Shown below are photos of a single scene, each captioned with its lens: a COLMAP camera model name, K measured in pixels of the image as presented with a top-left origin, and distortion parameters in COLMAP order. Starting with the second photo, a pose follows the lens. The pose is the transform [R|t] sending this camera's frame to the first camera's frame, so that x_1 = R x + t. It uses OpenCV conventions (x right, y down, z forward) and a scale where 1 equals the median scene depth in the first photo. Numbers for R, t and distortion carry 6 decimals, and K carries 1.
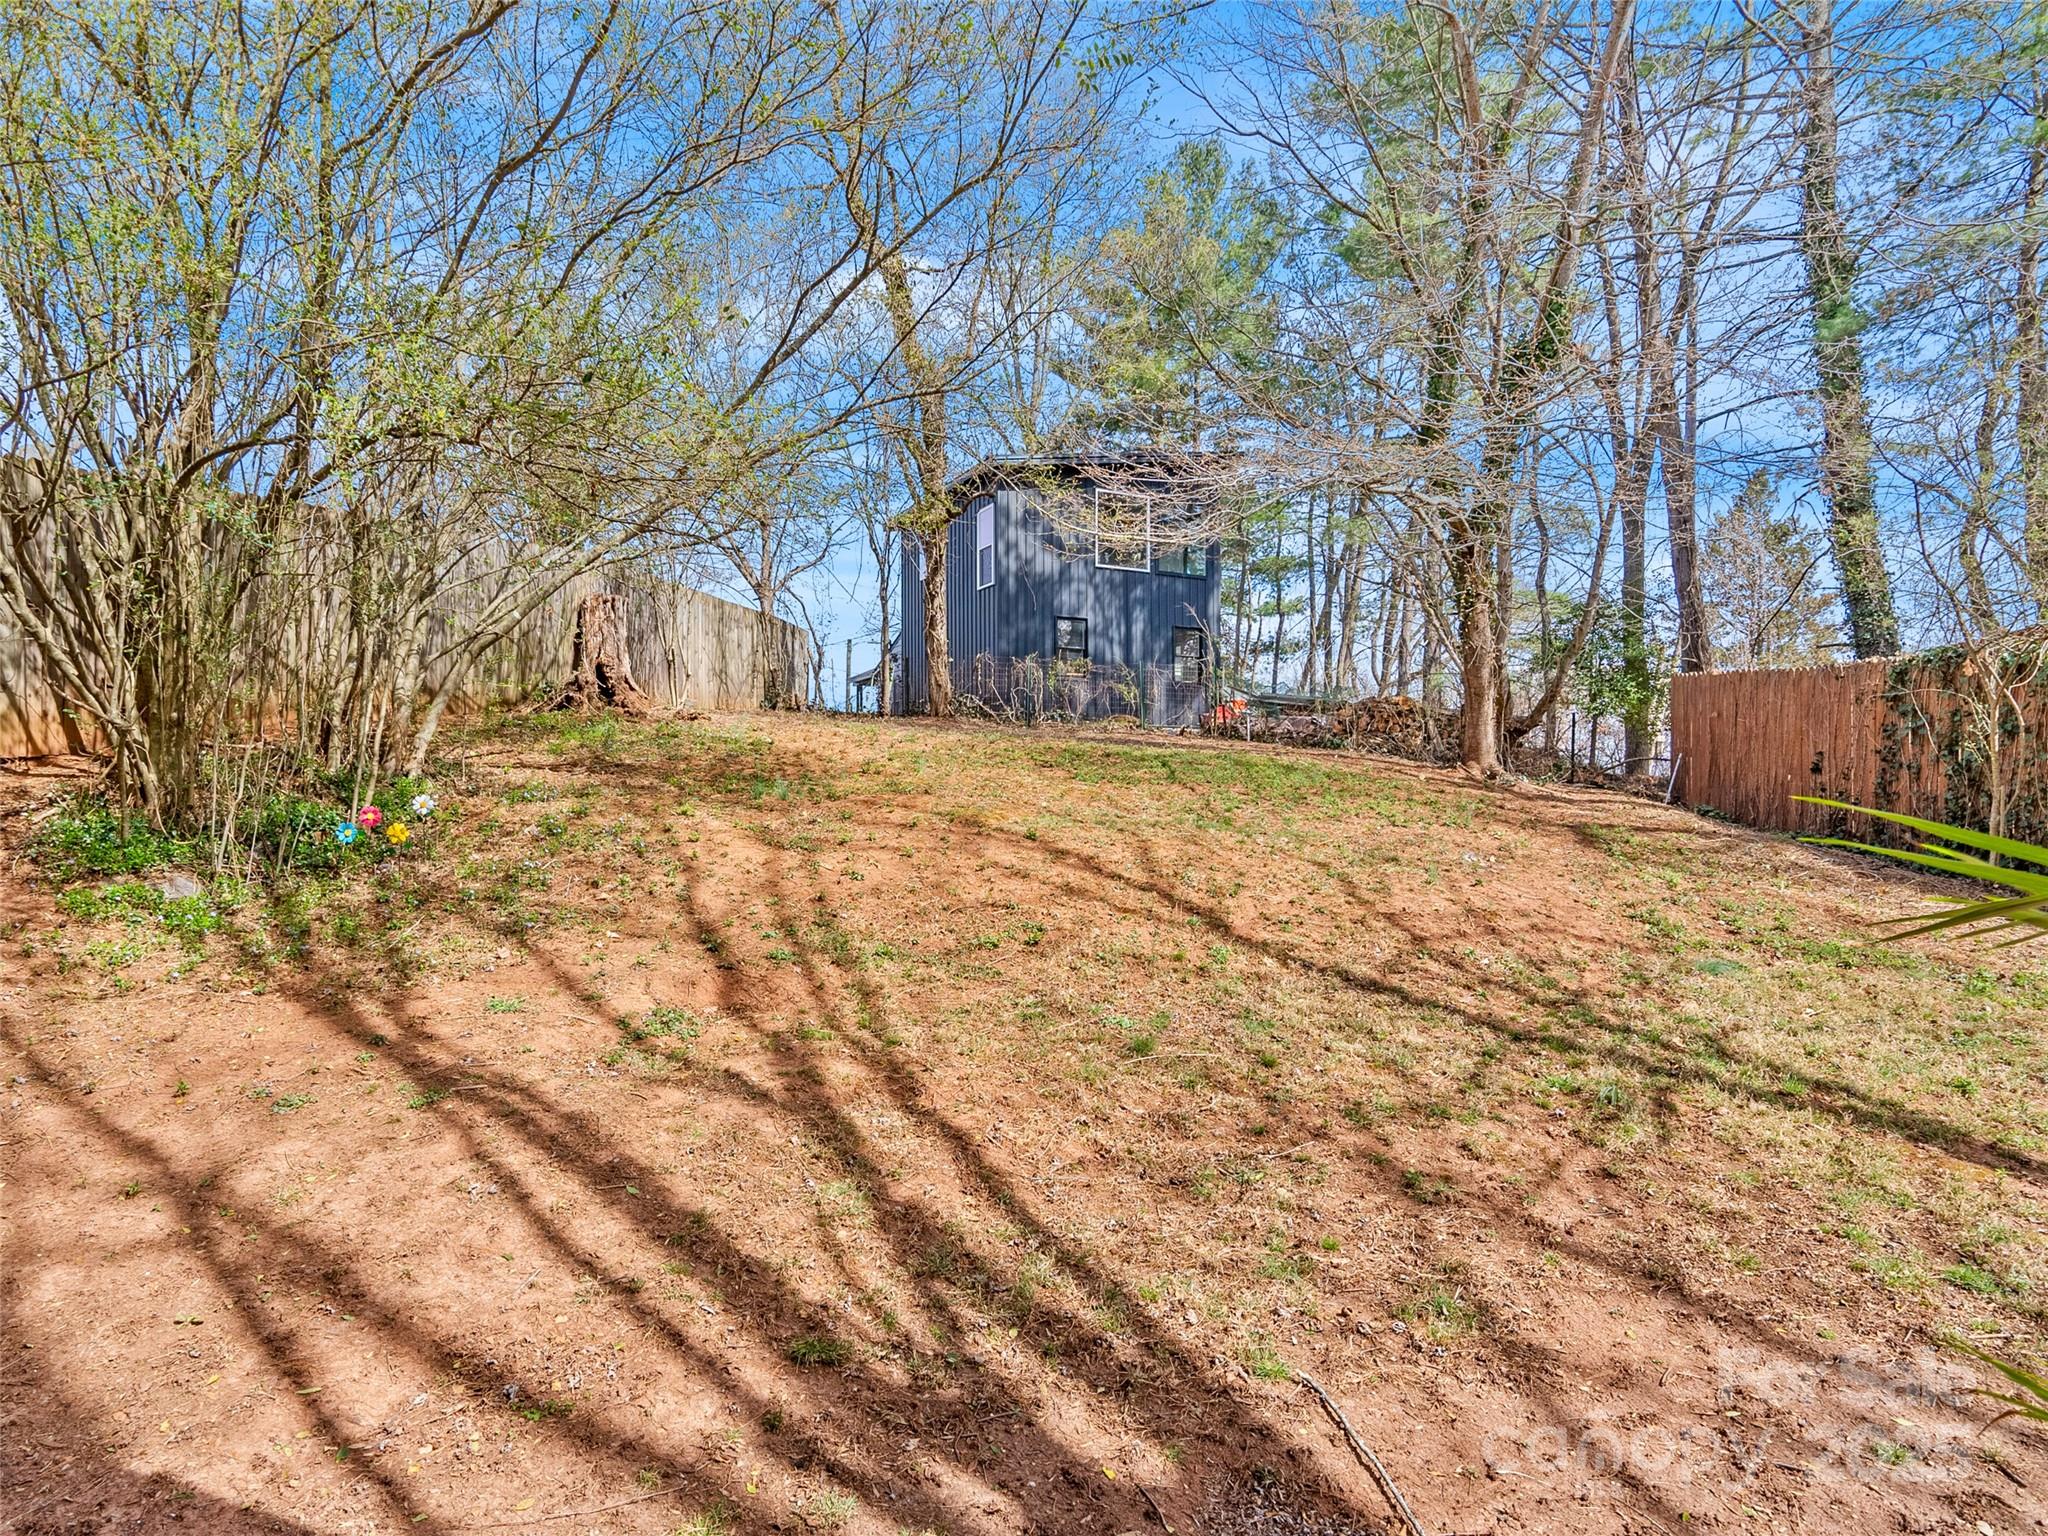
lens RADIAL K [[1100.6, 0, 973.8], [0, 1100.6, 826.1], [0, 0, 1]] dist [0.021721, -0.000521]
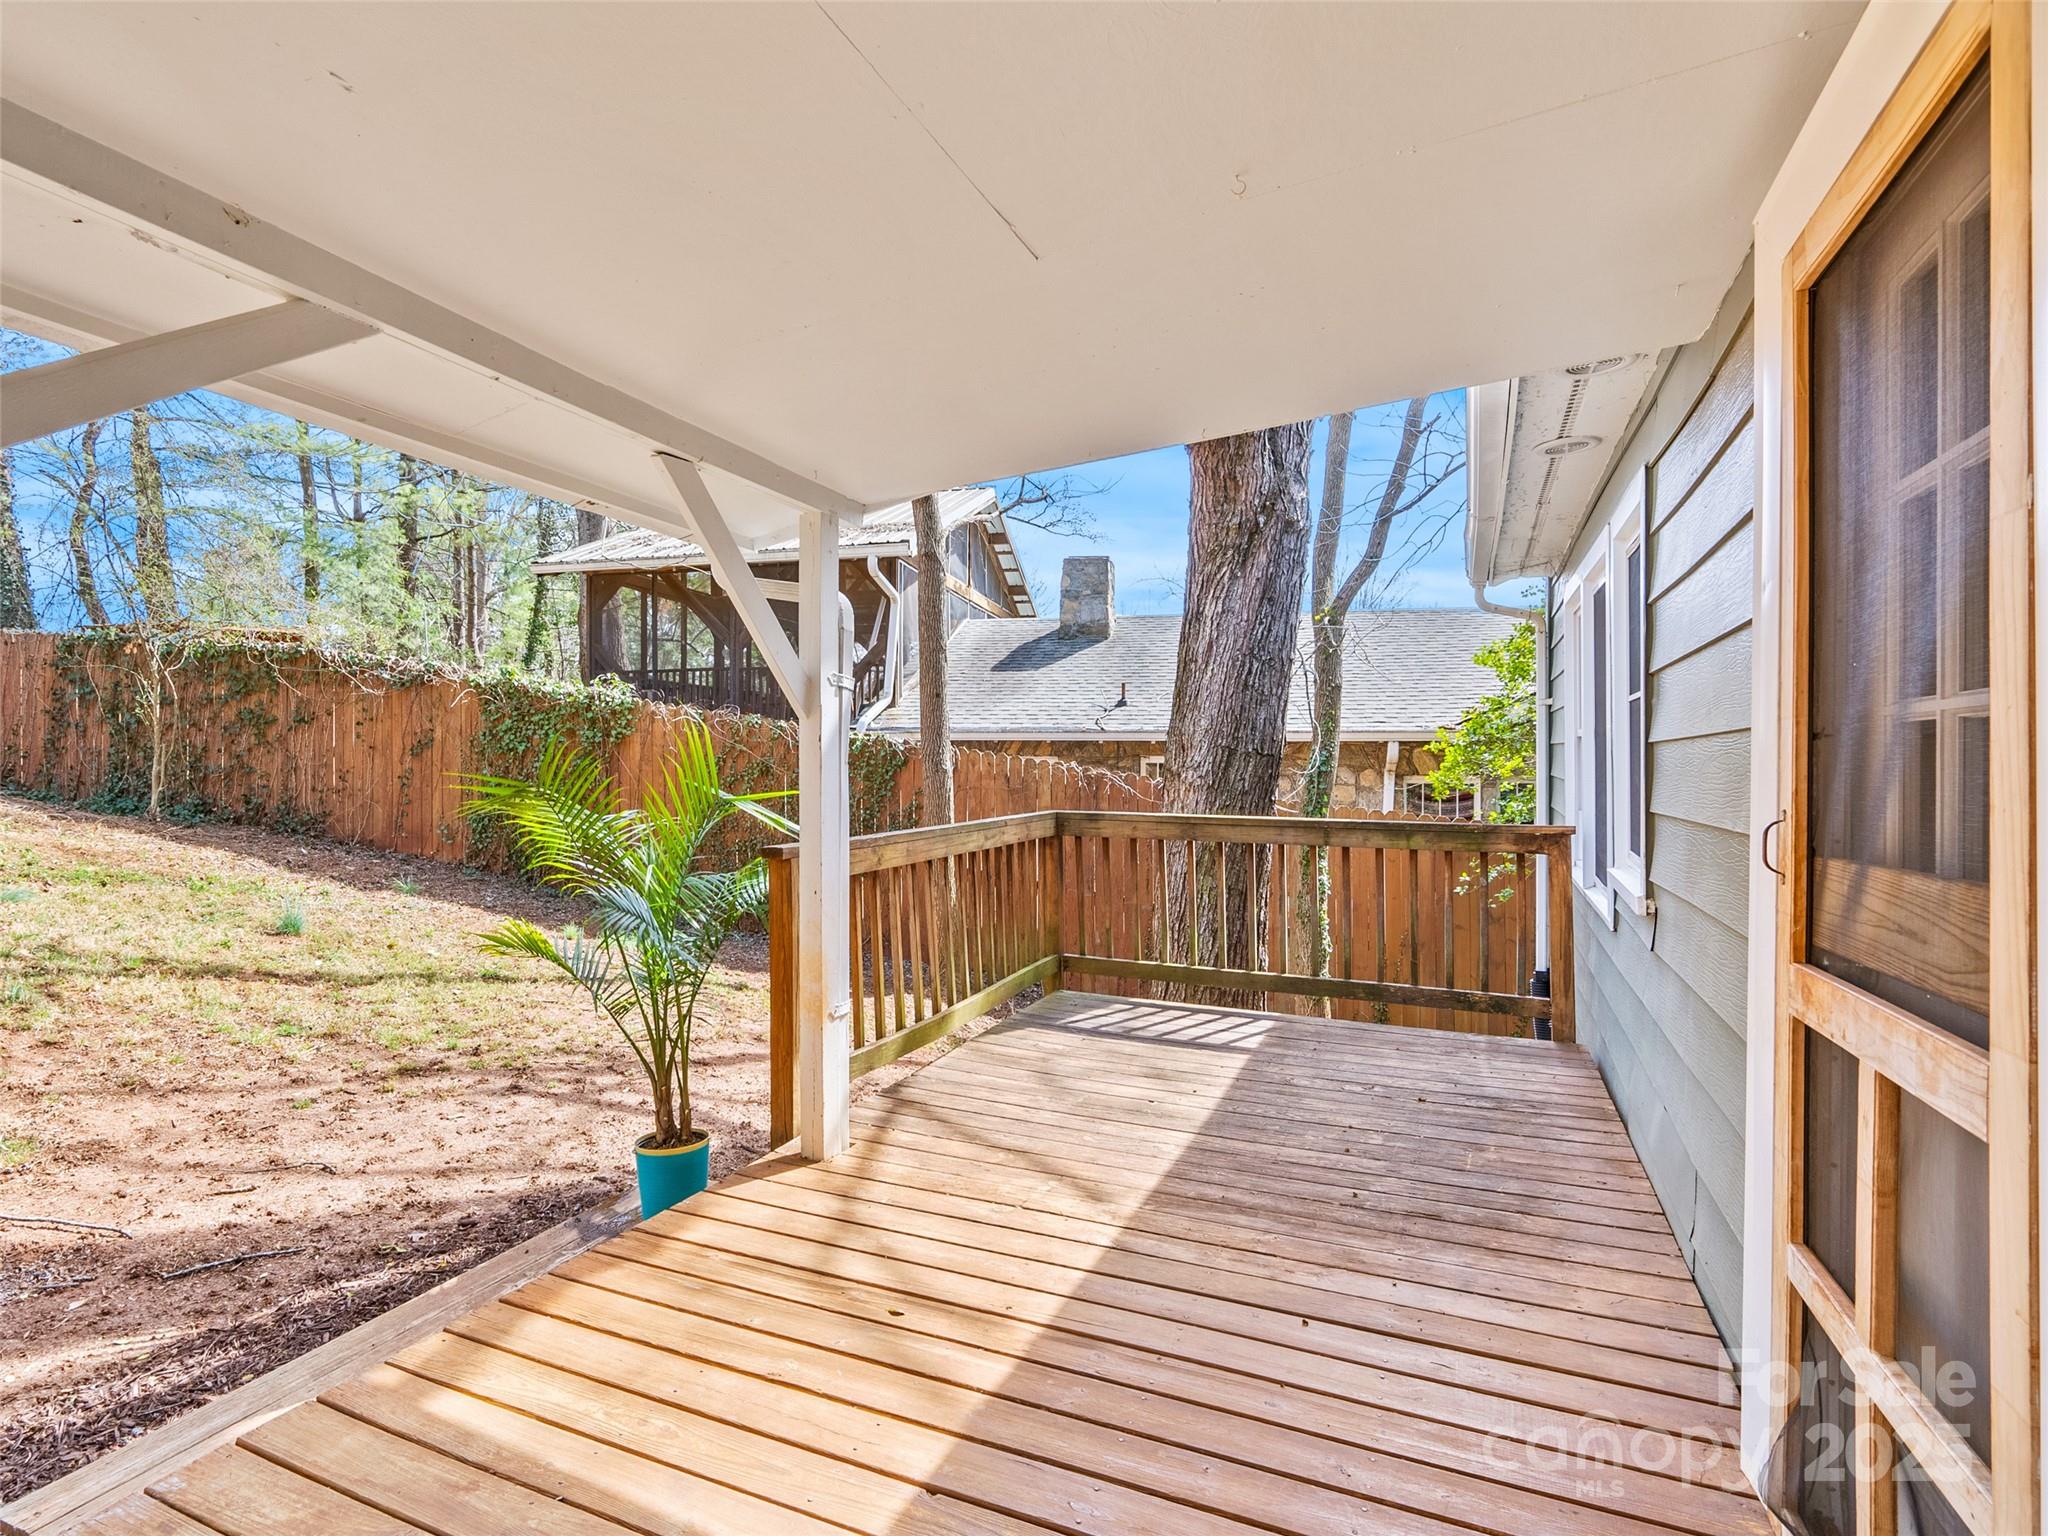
lens RADIAL K [[1032.8, 0, 1024.0], [0, 1032.8, 768.0], [0, 0, 1]] dist [-0.001834, -0.000313]
pose [[0.062870, -0.008035, 0.997989, -0.243853], [0.017068, 0.999830, 0.006975, 0.001530], [-0.997876, 0.016595, 0.062996, -0.094546]]
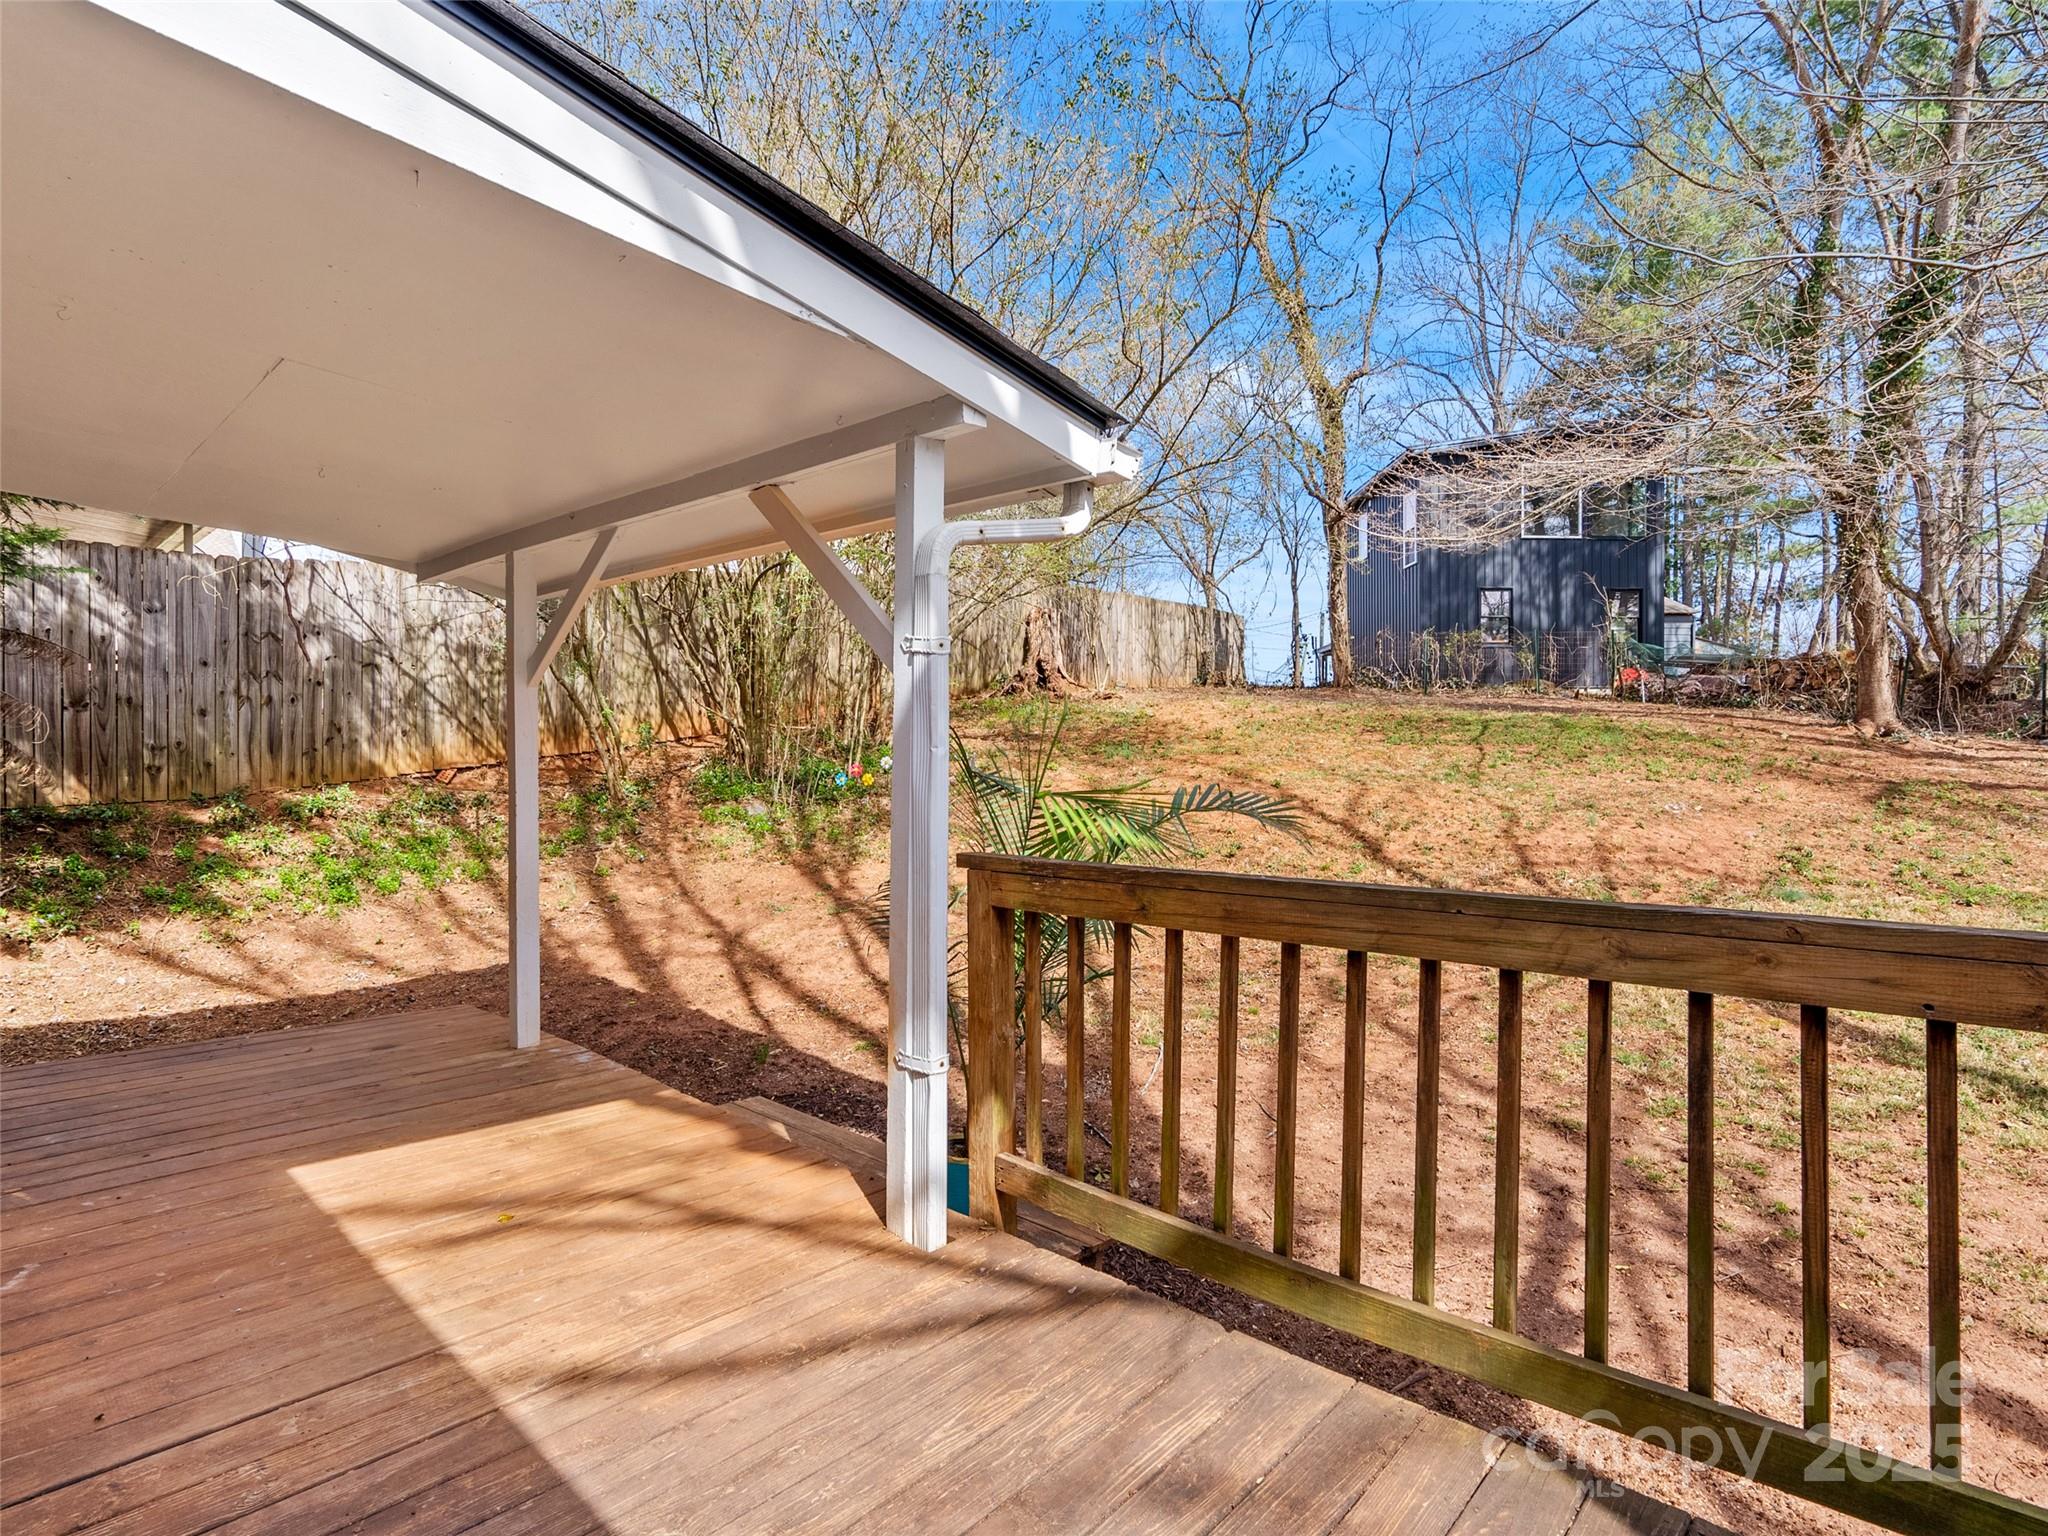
lens RADIAL K [[1073.6, 0, 1107.2], [0, 1073.6, 801.3], [0, 0, 1]] dist [-0.002709, -0.000672]
pose [[0.932803, 0.009525, -0.360262, 0.295584], [-0.005072, 0.999899, 0.013304, 0.011880], [0.360352, -0.010582, 0.932756, -0.275347]]
